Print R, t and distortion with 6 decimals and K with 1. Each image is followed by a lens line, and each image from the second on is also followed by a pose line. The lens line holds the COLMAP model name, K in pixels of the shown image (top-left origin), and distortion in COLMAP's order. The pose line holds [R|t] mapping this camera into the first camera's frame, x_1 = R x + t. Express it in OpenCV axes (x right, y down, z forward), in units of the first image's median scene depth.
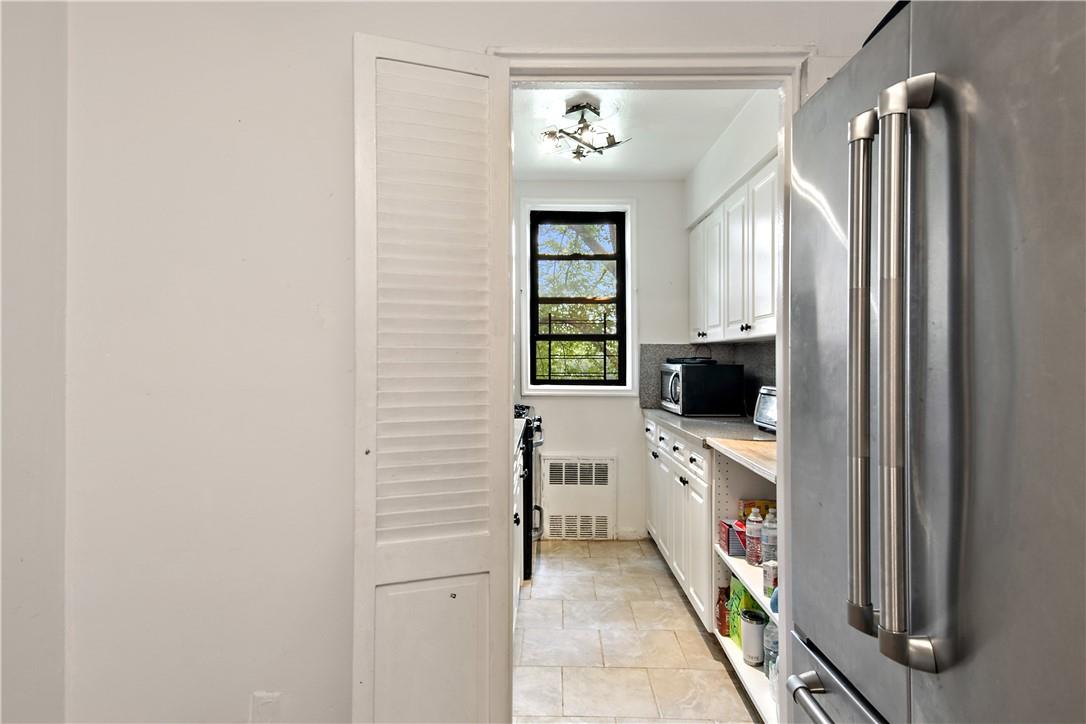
lens RADIAL K [[674.0, 0, 540.3], [0, 674.0, 356.1], [0, 0, 1]] dist [0.009741, -0.001056]
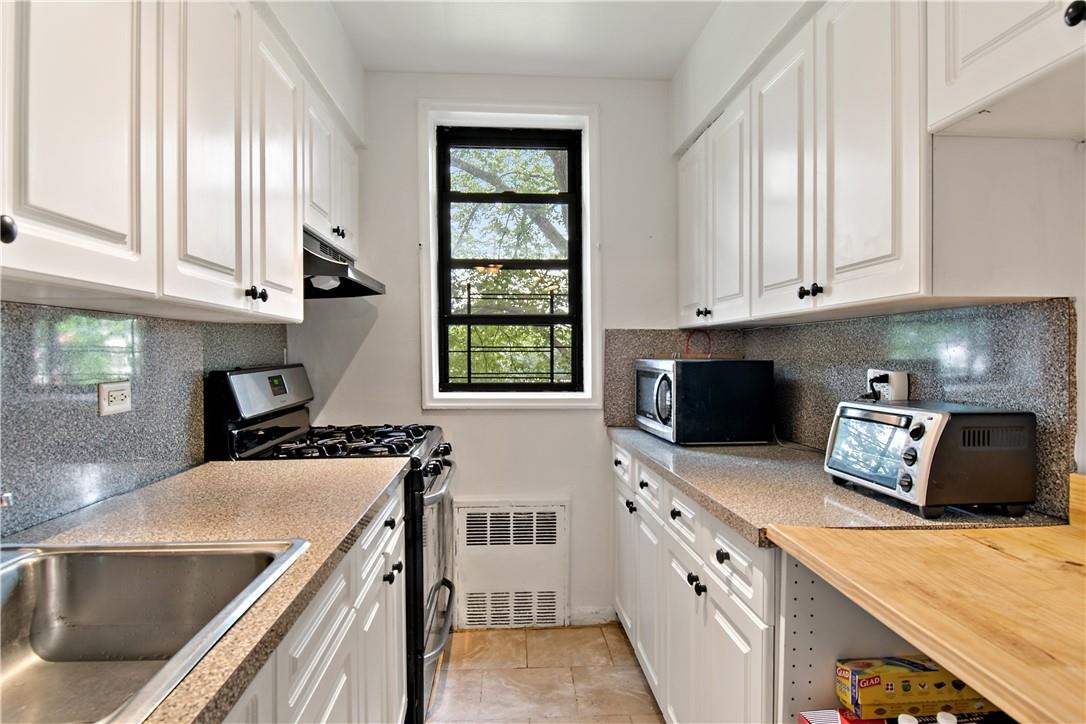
lens RADIAL K [[674.0, 0, 537.0], [0, 674.0, 360.1], [0, 0, 1]] dist [0.009741, -0.001056]
pose [[0.997924, -0.004108, 0.064267, 0.040496], [0.003132, 0.999878, 0.015283, 0.002247], [-0.064322, -0.015050, 0.997816, 0.352099]]
